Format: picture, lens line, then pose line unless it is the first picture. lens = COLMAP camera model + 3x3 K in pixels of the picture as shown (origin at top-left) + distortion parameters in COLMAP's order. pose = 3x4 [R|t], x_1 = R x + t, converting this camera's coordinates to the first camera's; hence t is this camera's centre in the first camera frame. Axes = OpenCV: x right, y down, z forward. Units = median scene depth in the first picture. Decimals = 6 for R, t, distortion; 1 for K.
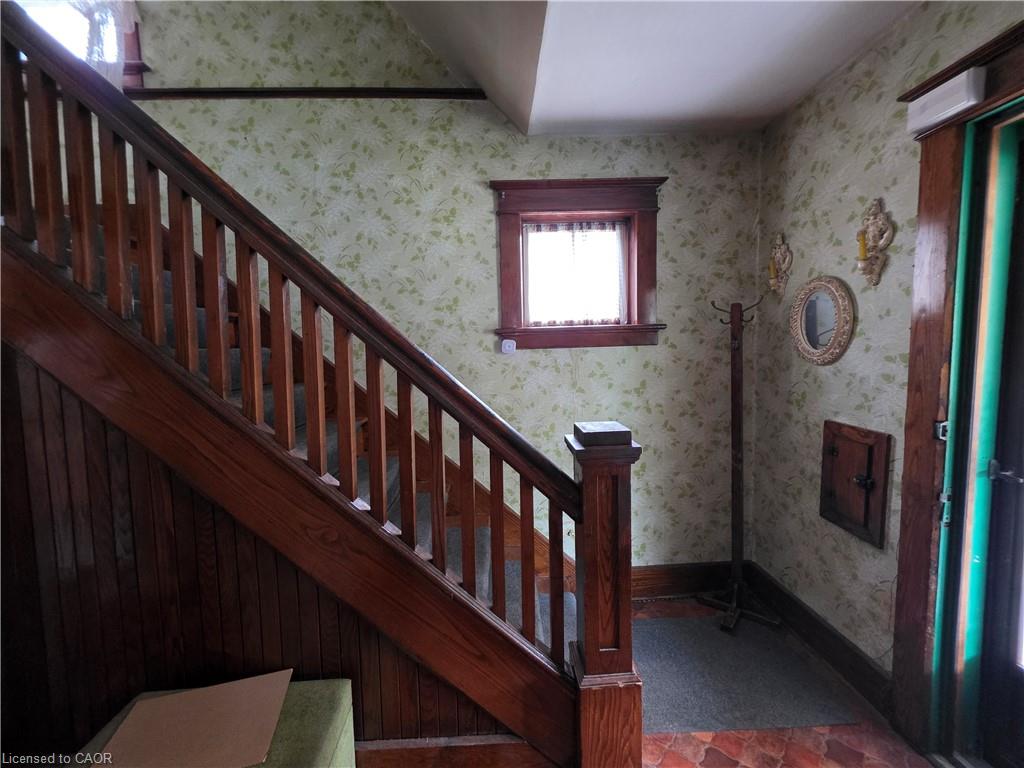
lens RADIAL K [[410.8, 0, 507.6], [0, 410.8, 379.4], [0, 0, 1]] dist [0.001498, -0.000032]
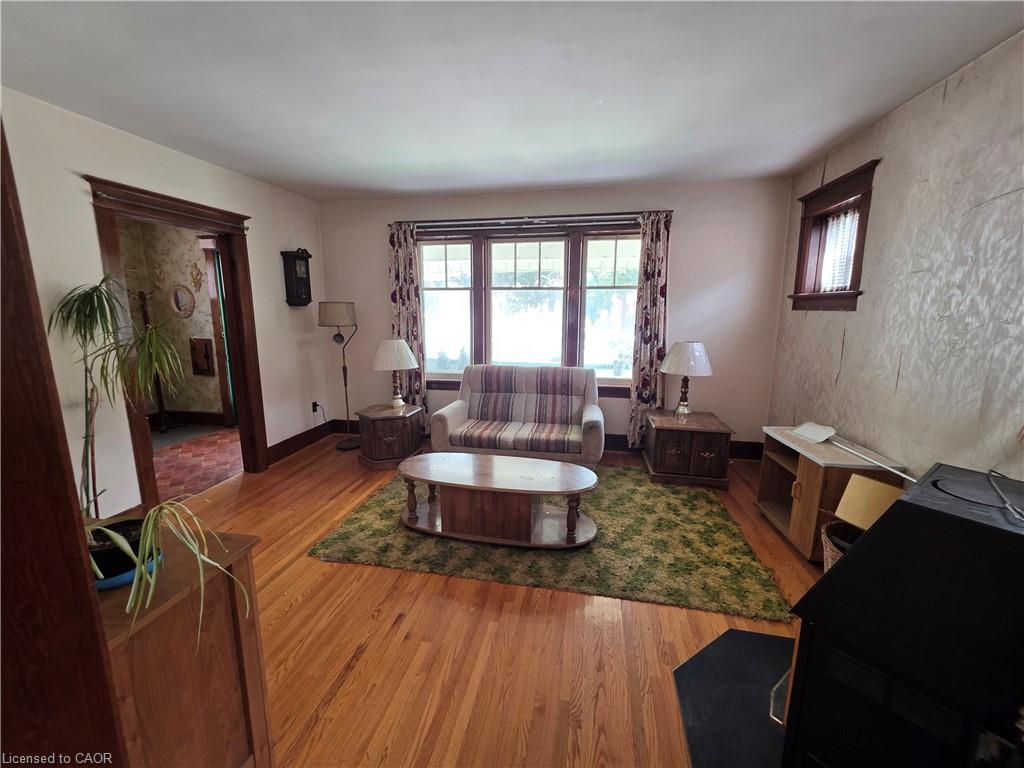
lens RADIAL K [[410.8, 0, 507.8], [0, 410.8, 379.6], [0, 0, 1]] dist [0.001498, -0.000032]
pose [[0.221609, -0.137895, 0.965336, -1.195065], [0.071894, 0.989567, 0.124851, 0.150377], [-0.972482, 0.041733, 0.229211, -1.393355]]
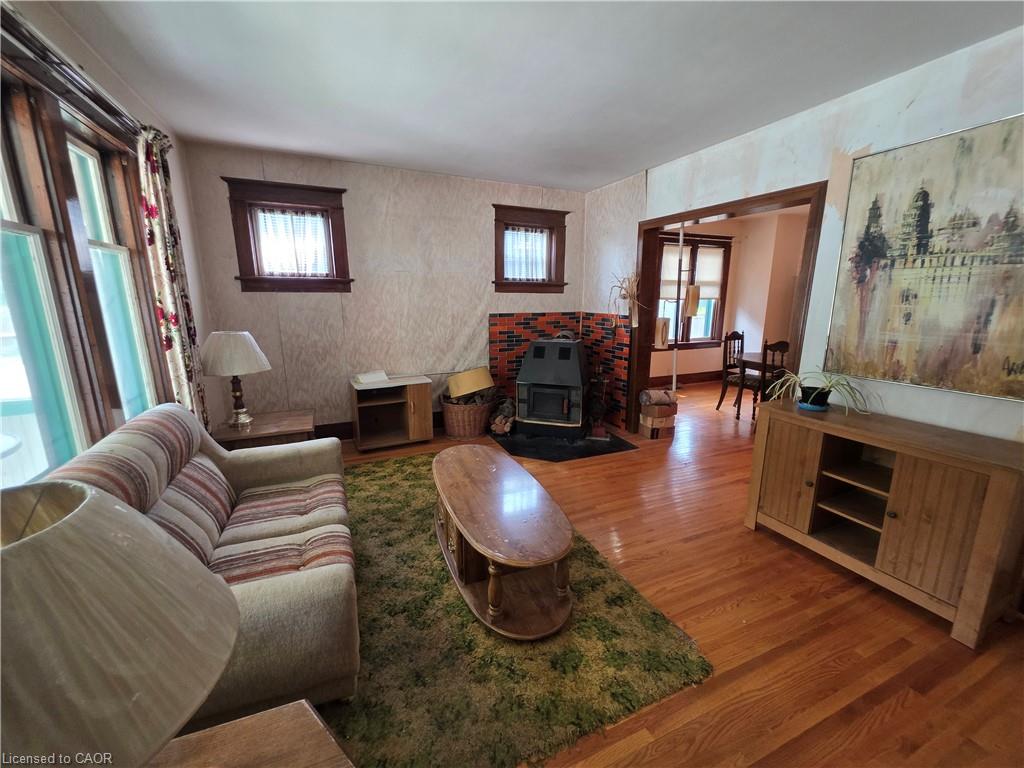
lens RADIAL K [[410.8, 0, 512.2], [0, 410.8, 381.4], [0, 0, 1]] dist [0.001498, -0.000032]
pose [[-0.925517, 0.103434, -0.364307, 0.249680], [-0.007190, 0.957006, 0.289979, 0.025013], [0.378637, 0.271000, -0.884982, -0.209176]]
